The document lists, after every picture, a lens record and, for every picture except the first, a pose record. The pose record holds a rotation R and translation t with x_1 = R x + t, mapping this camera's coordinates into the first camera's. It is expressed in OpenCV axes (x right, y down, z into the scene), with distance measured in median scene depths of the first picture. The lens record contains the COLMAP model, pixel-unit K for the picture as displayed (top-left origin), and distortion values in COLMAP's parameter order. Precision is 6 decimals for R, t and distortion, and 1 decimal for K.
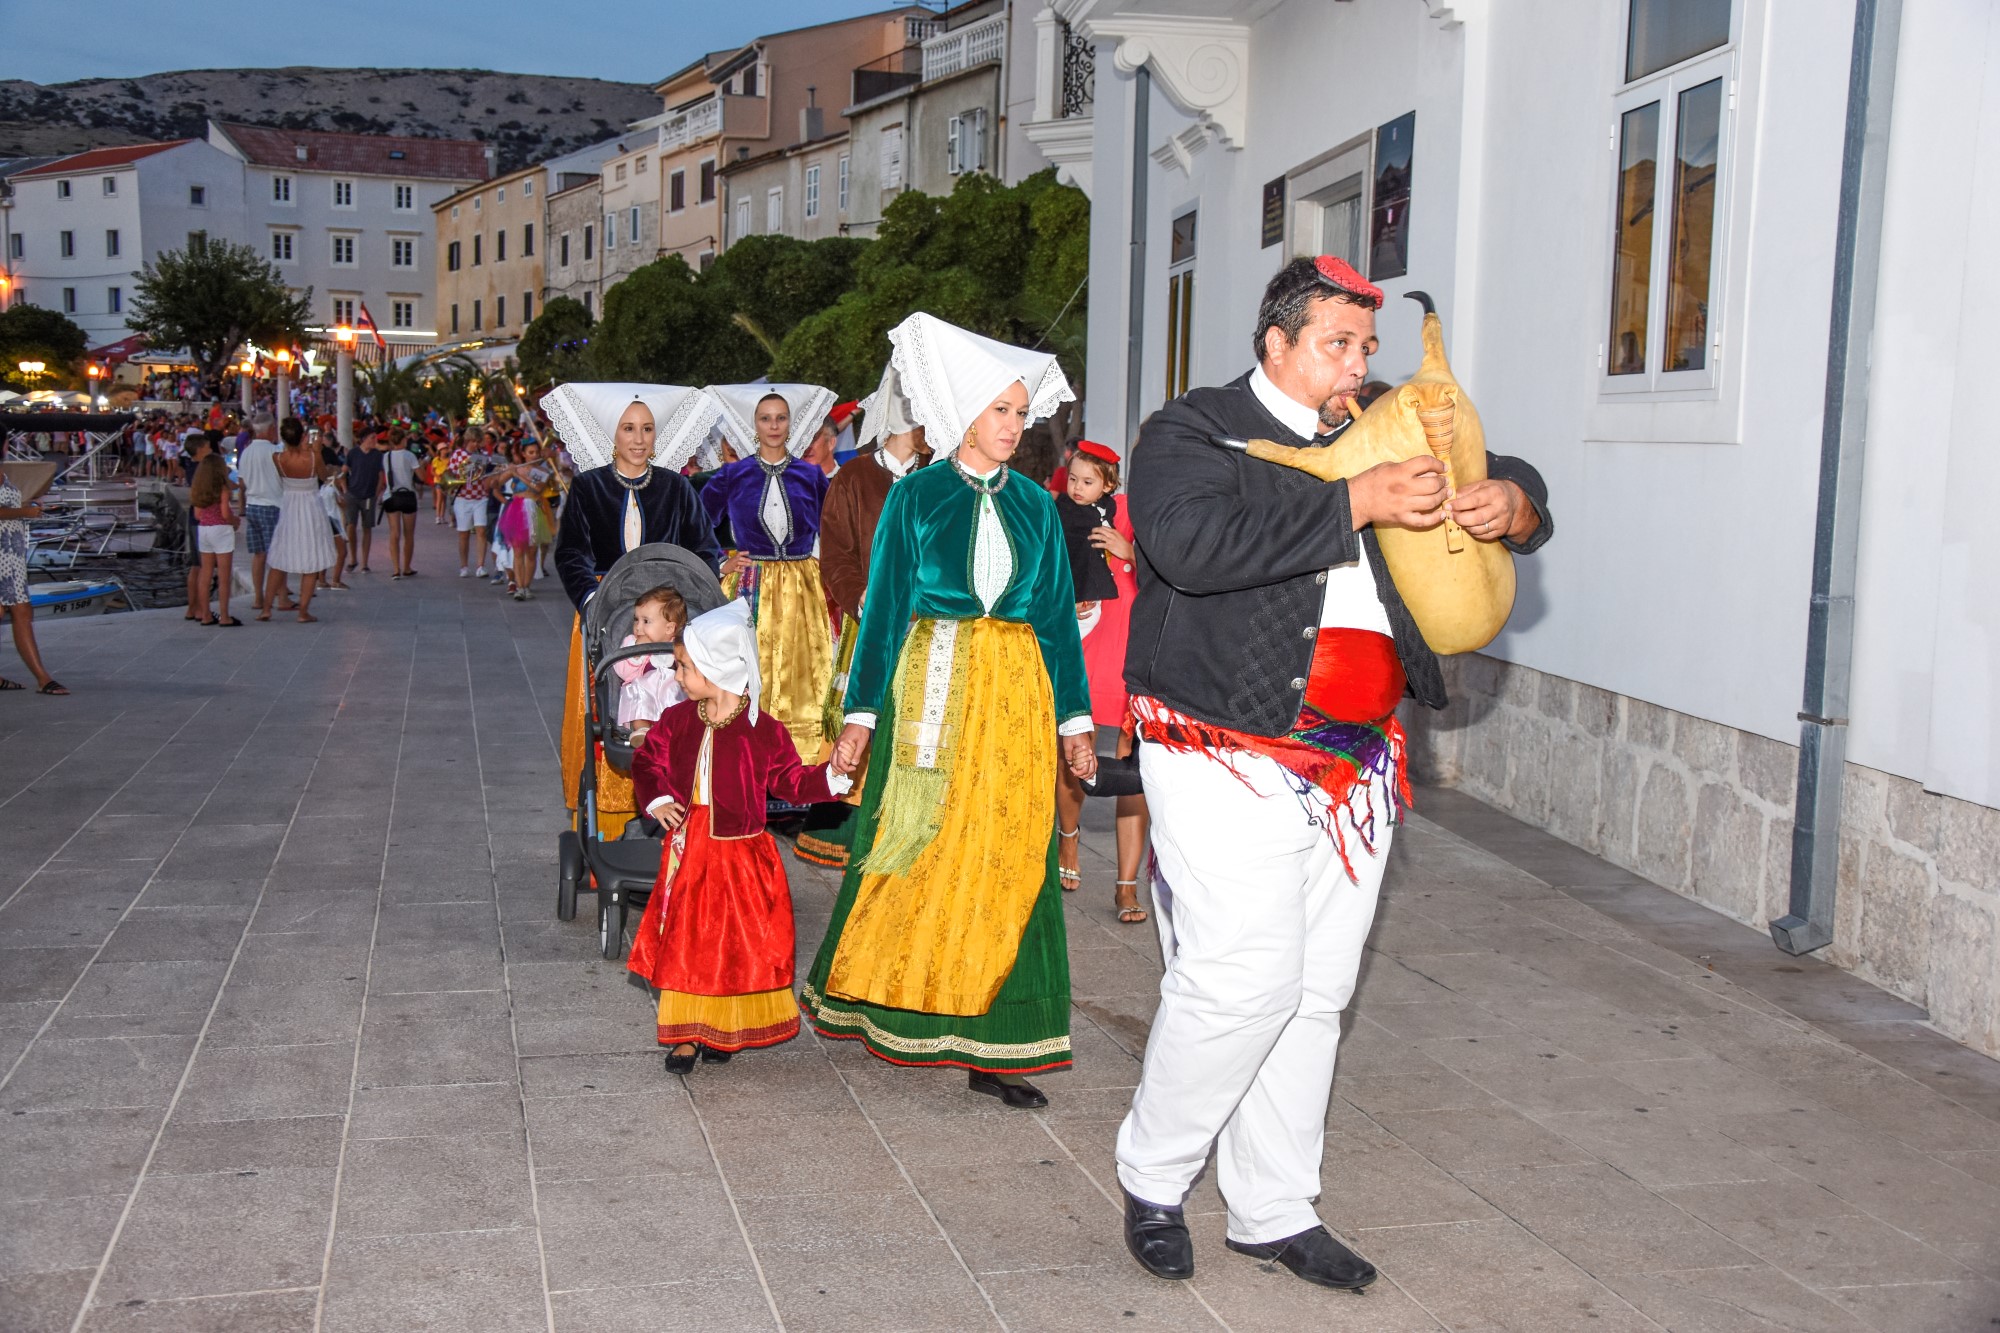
lens RADIAL K [[1885.8, 0, 1000.0], [0, 1885.8, 666.5], [0, 0, 1]] dist [-0.015330, 0.007400]
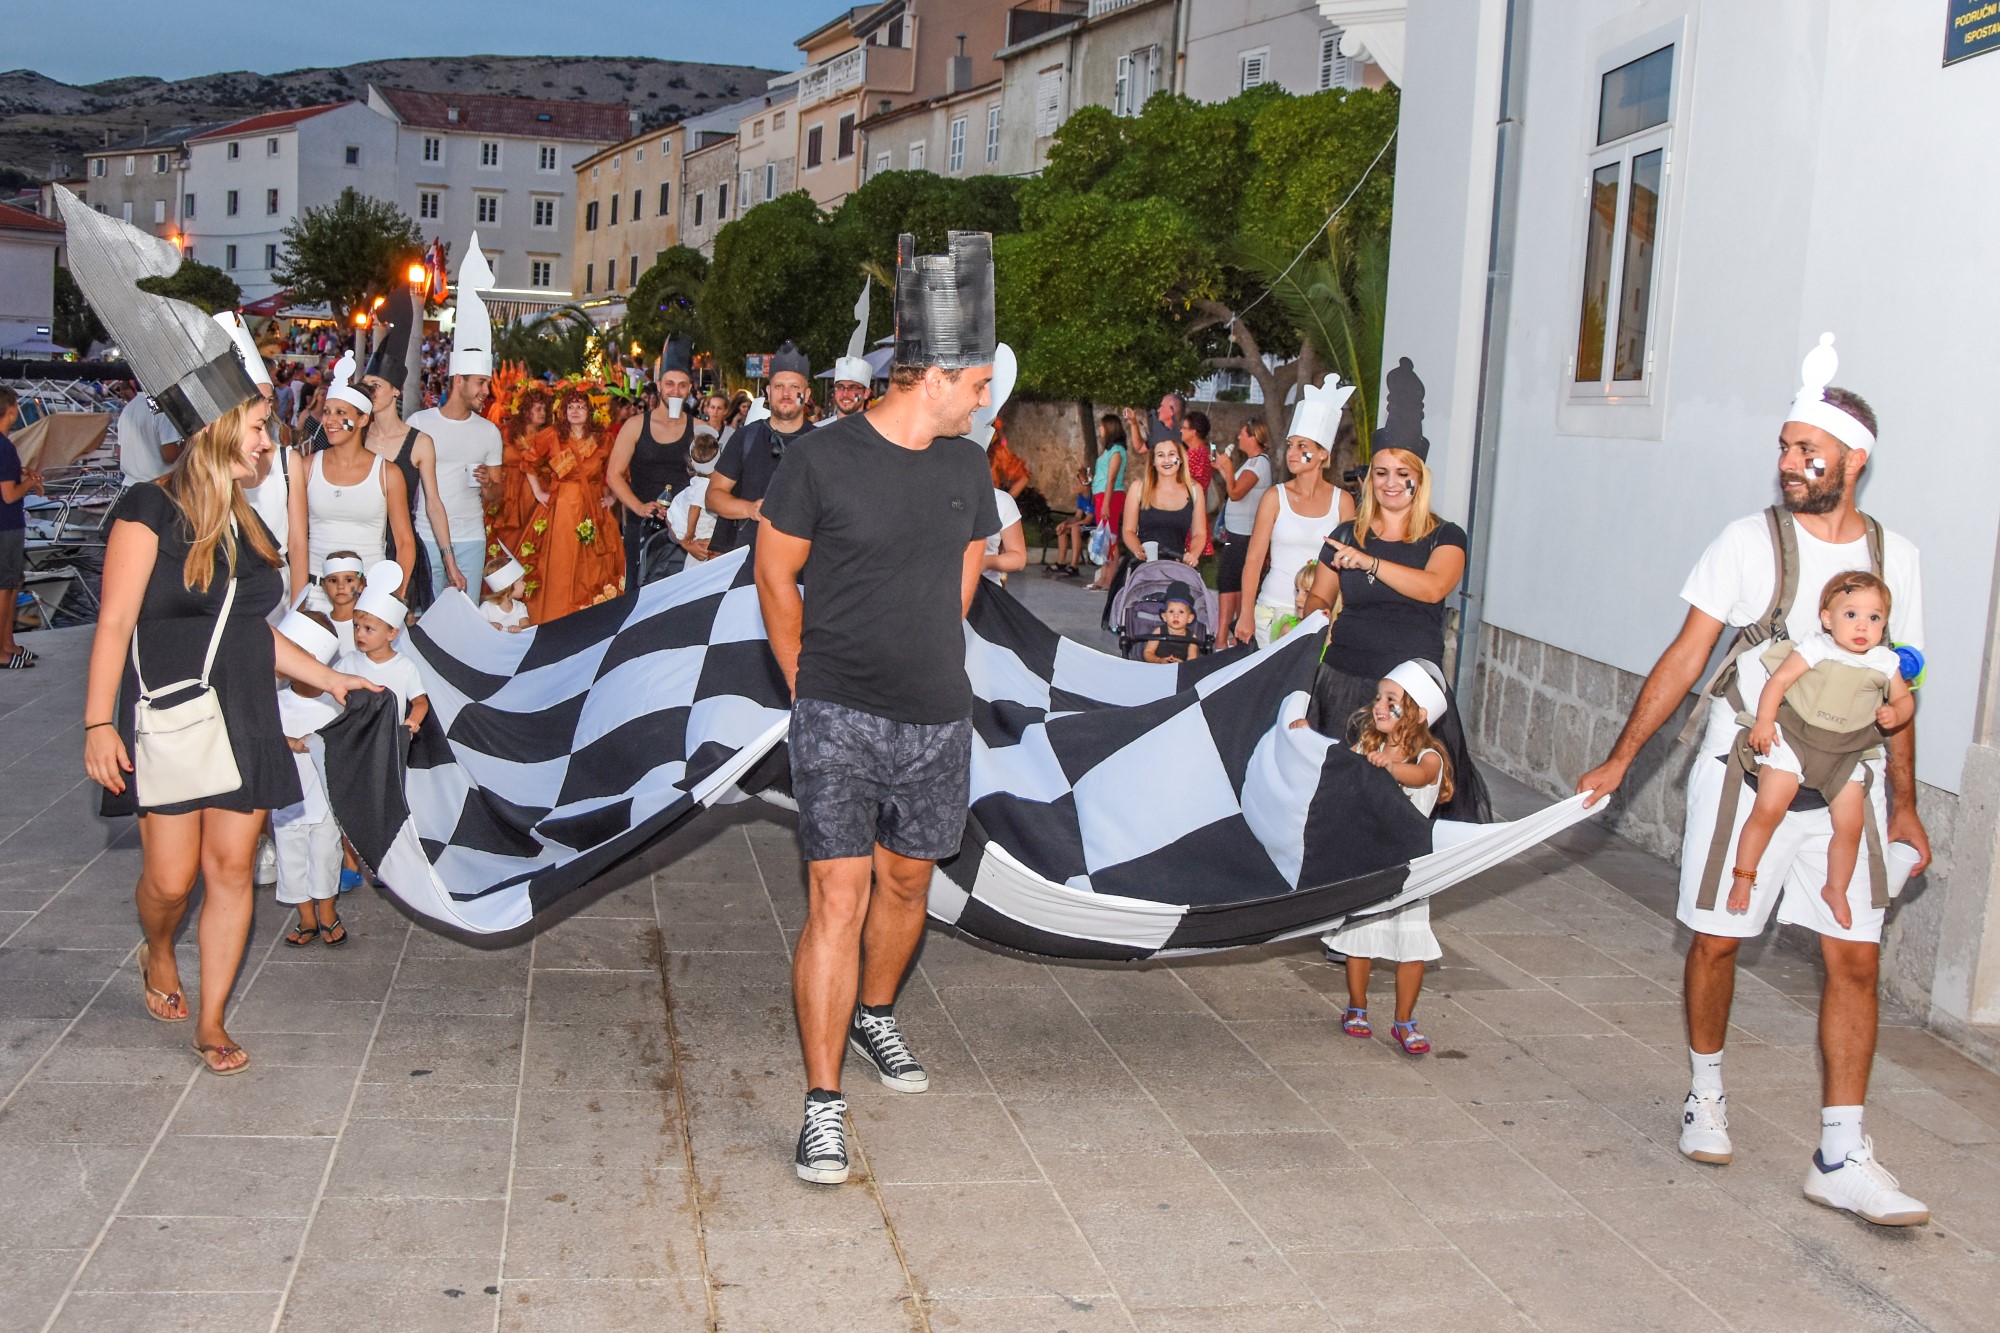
lens RADIAL K [[1648.4, 0, 1000.0], [0, 1648.4, 666.5], [0, 0, 1]] dist [-0.117147, -0.006536]
pose [[0.997624, 0.043977, -0.053032, -0.021237], [-0.042219, 0.998536, 0.033823, -0.020418], [0.054442, -0.031504, 0.998020, 0.165038]]
